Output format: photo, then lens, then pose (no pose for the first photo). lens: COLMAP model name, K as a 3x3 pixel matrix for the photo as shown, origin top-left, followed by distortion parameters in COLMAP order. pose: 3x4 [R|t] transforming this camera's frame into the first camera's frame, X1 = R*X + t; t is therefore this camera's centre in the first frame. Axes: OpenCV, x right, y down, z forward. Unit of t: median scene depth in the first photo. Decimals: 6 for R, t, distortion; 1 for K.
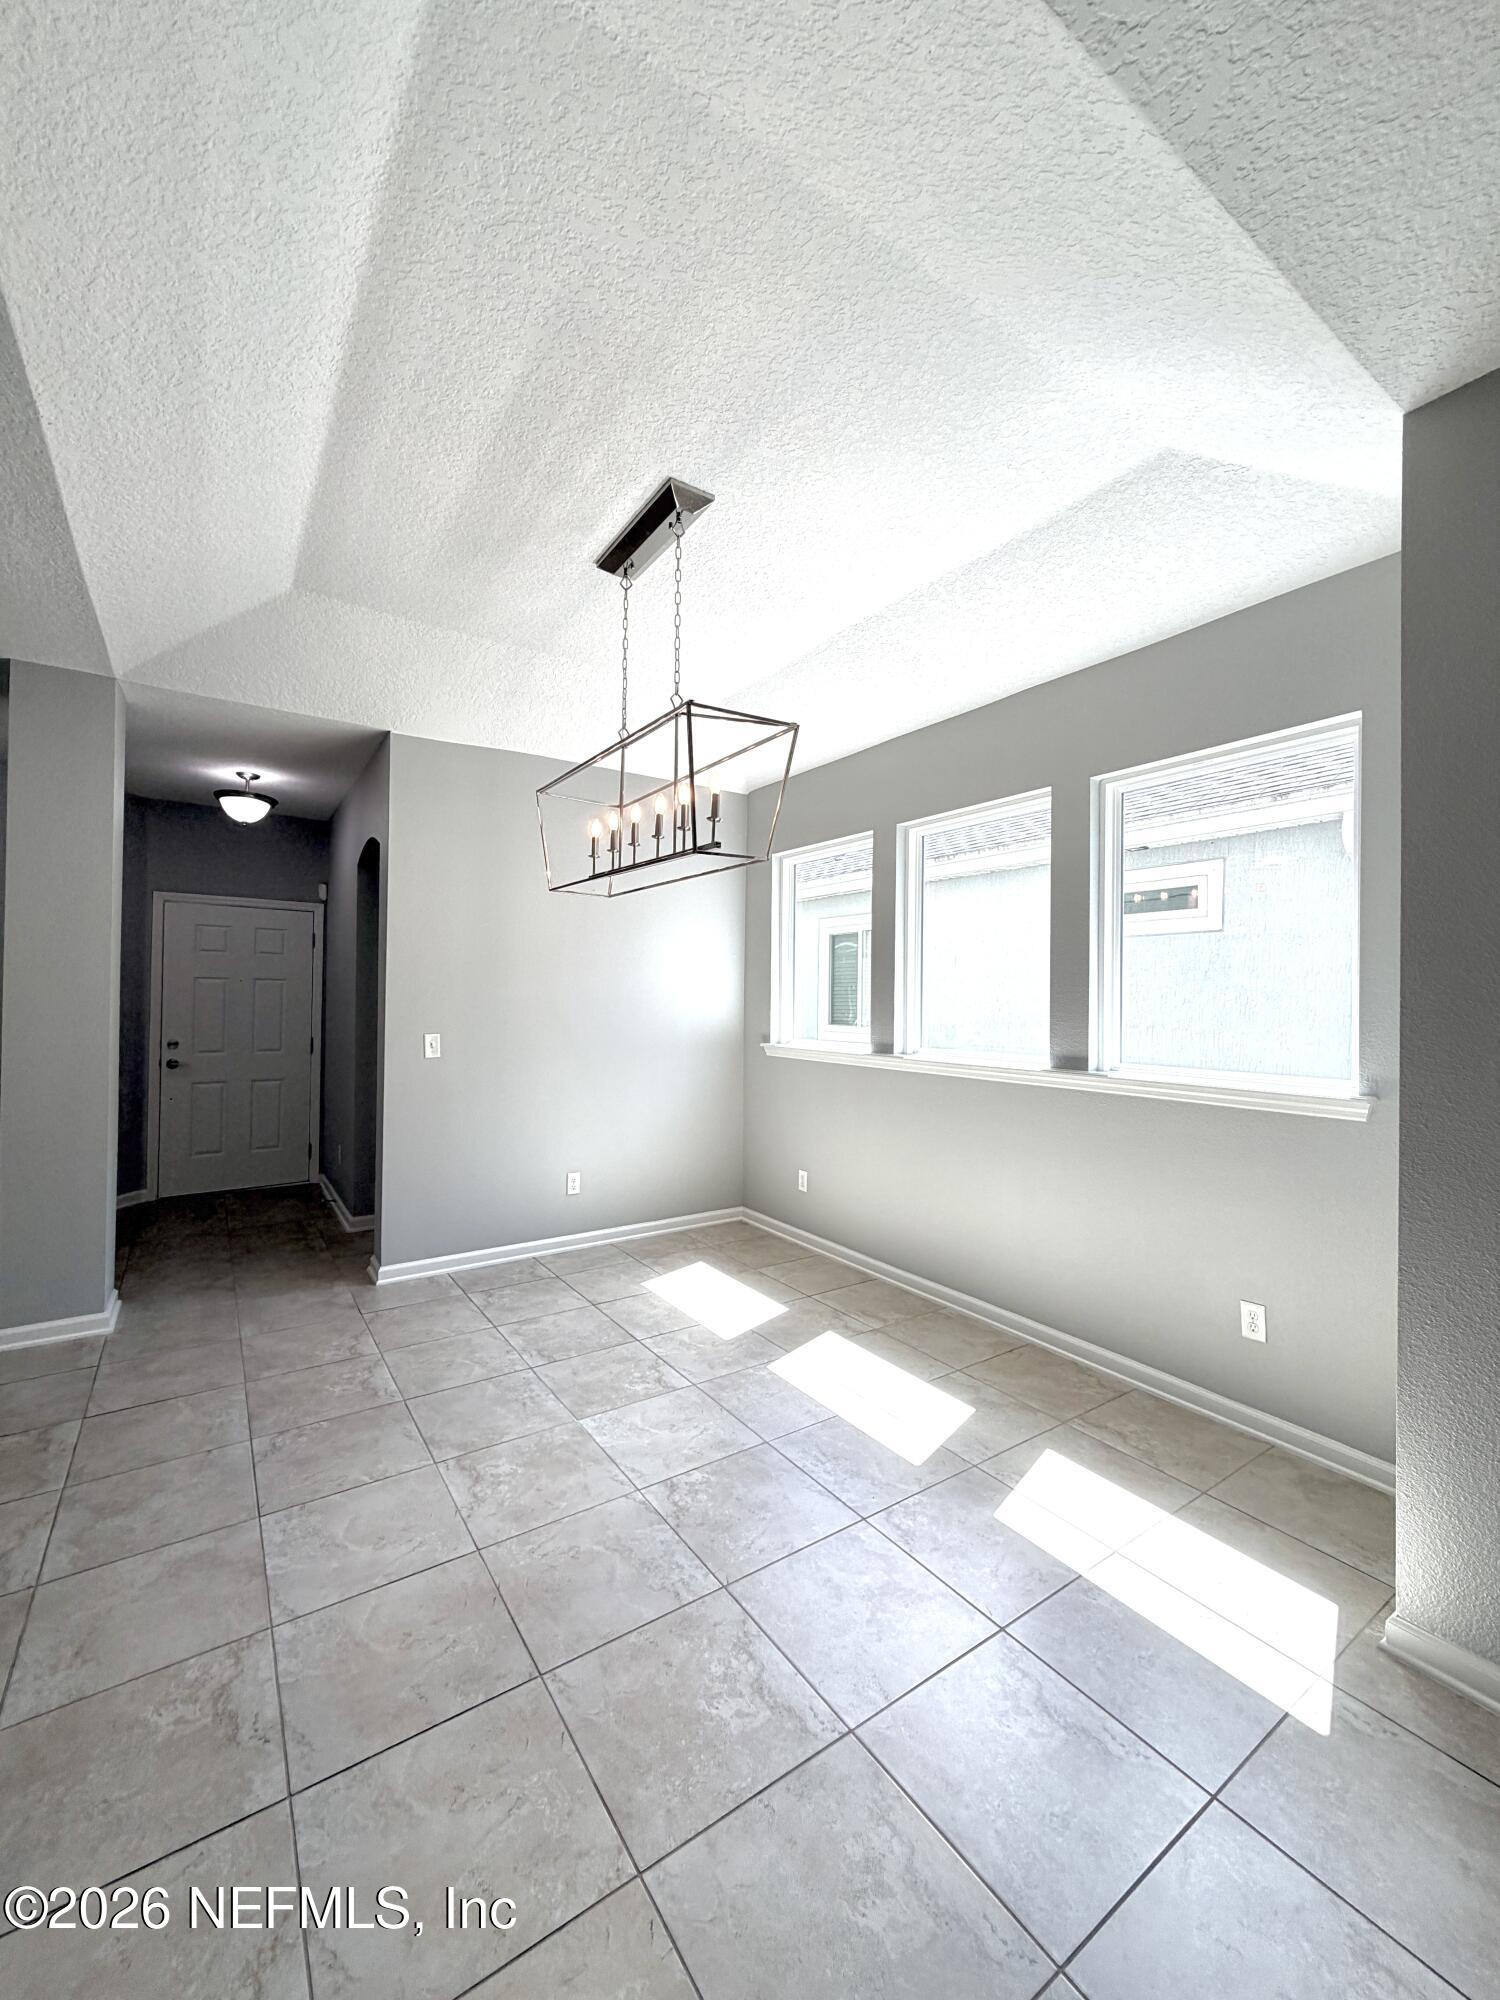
lens RADIAL K [[795.5, 0, 743.9], [0, 795.5, 994.4], [0, 0, 1]] dist [0.001202, -0.000001]
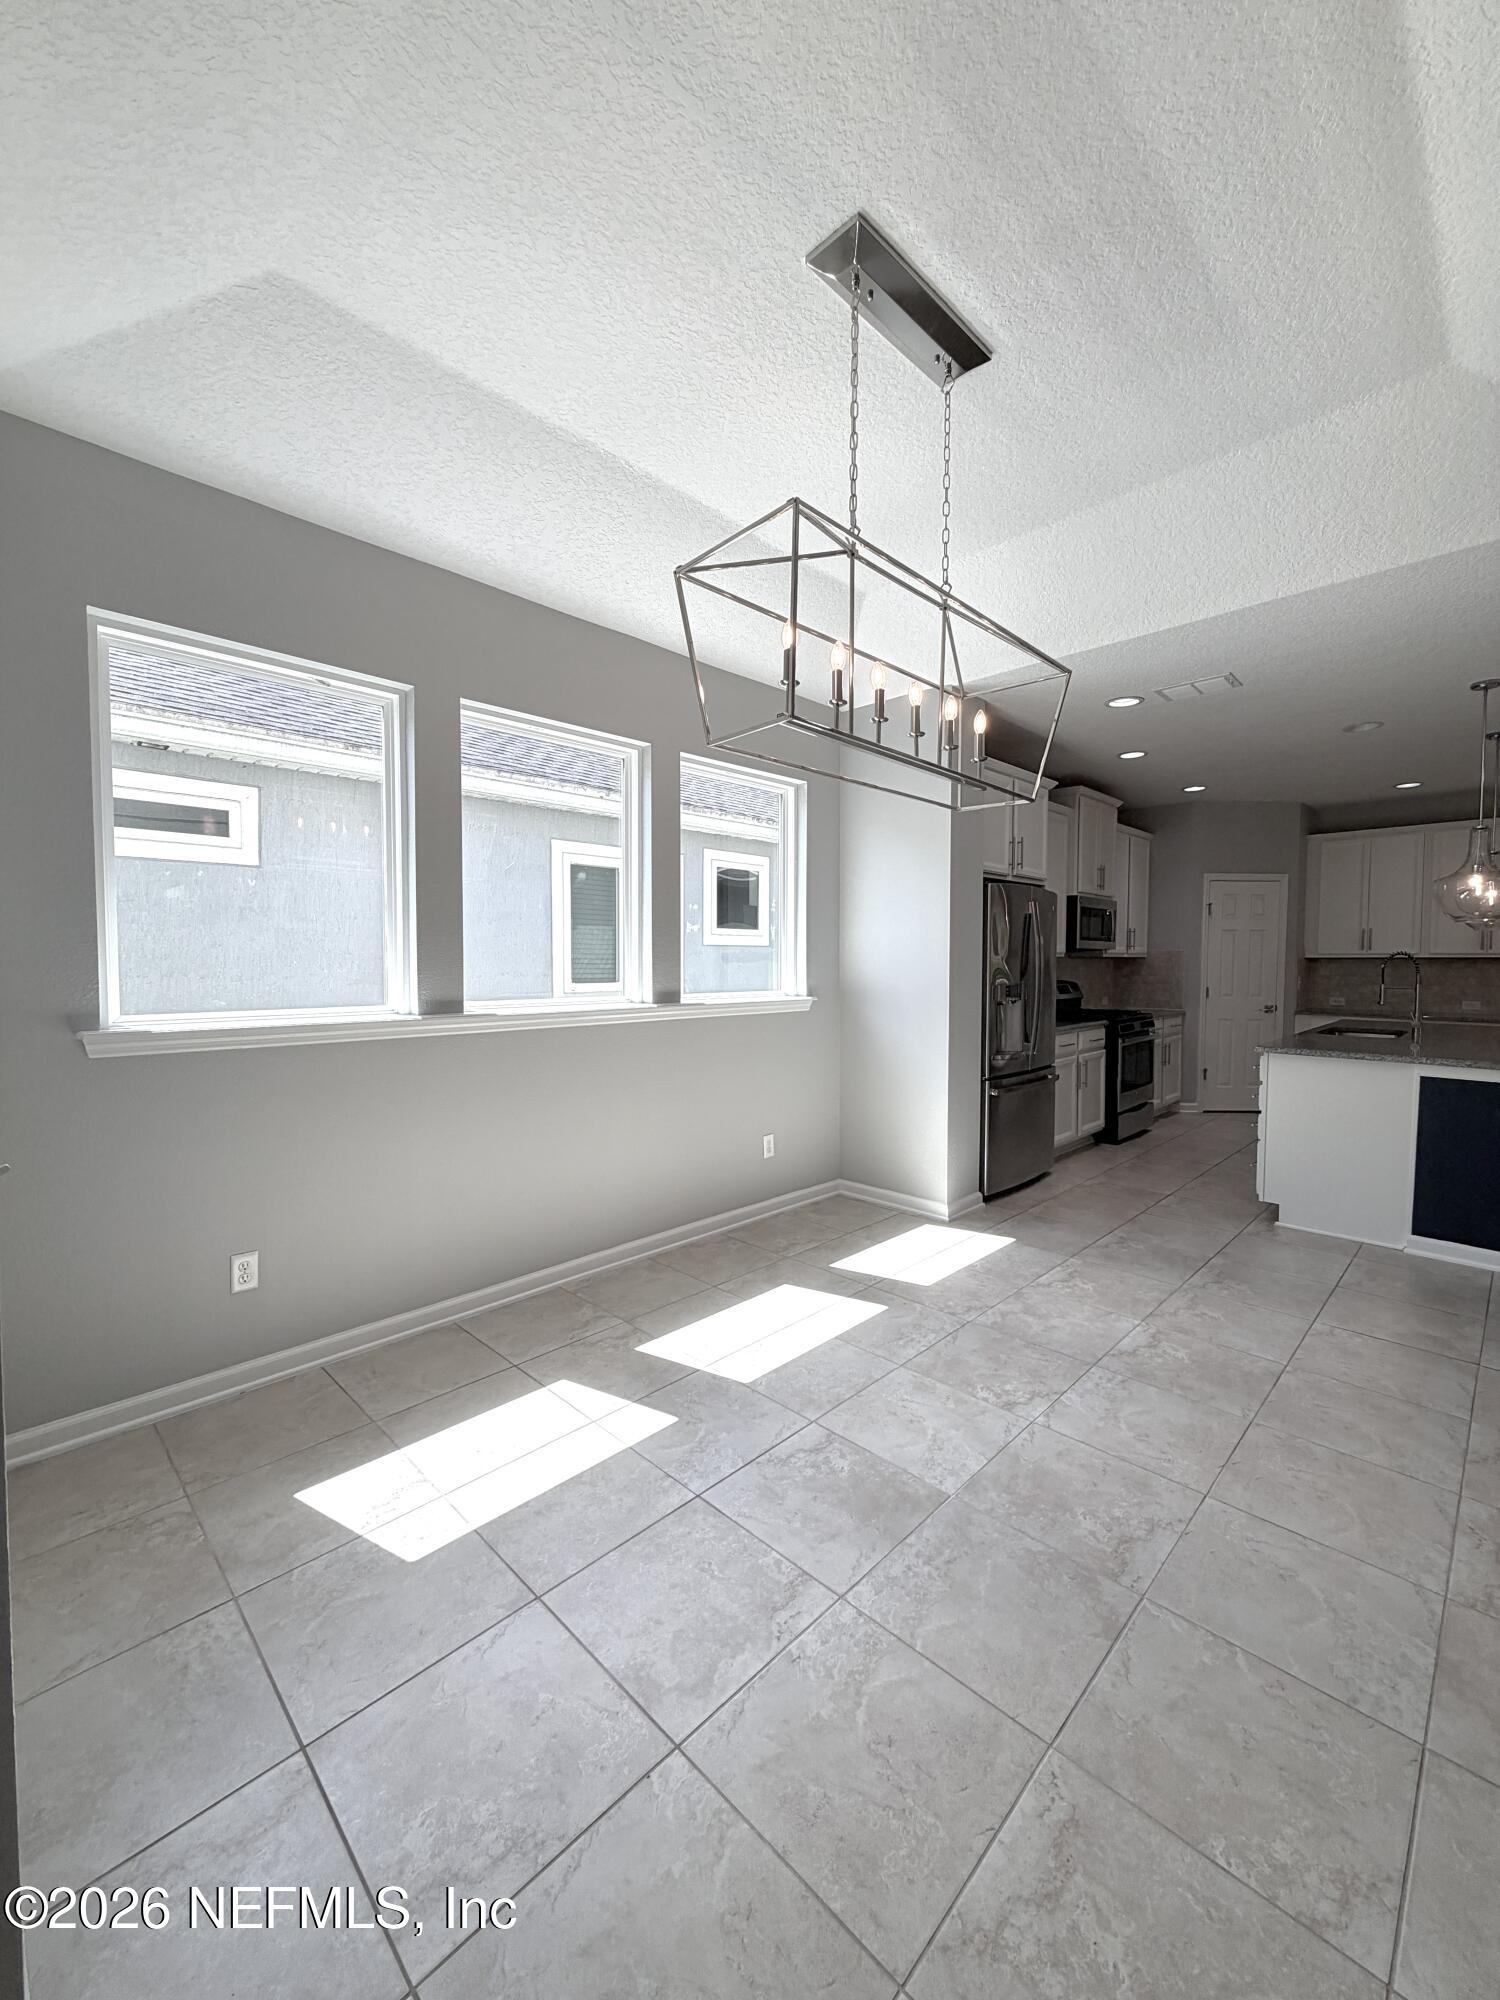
lens RADIAL K [[795.5, 0, 751.8], [0, 795.5, 992.0], [0, 0, 1]] dist [0.001202, -0.000001]
pose [[-0.193519, -0.051992, 0.979718, -0.833766], [-0.012042, 0.998646, 0.050618, 0.022769], [-0.981023, -0.002003, -0.193882, 1.254737]]
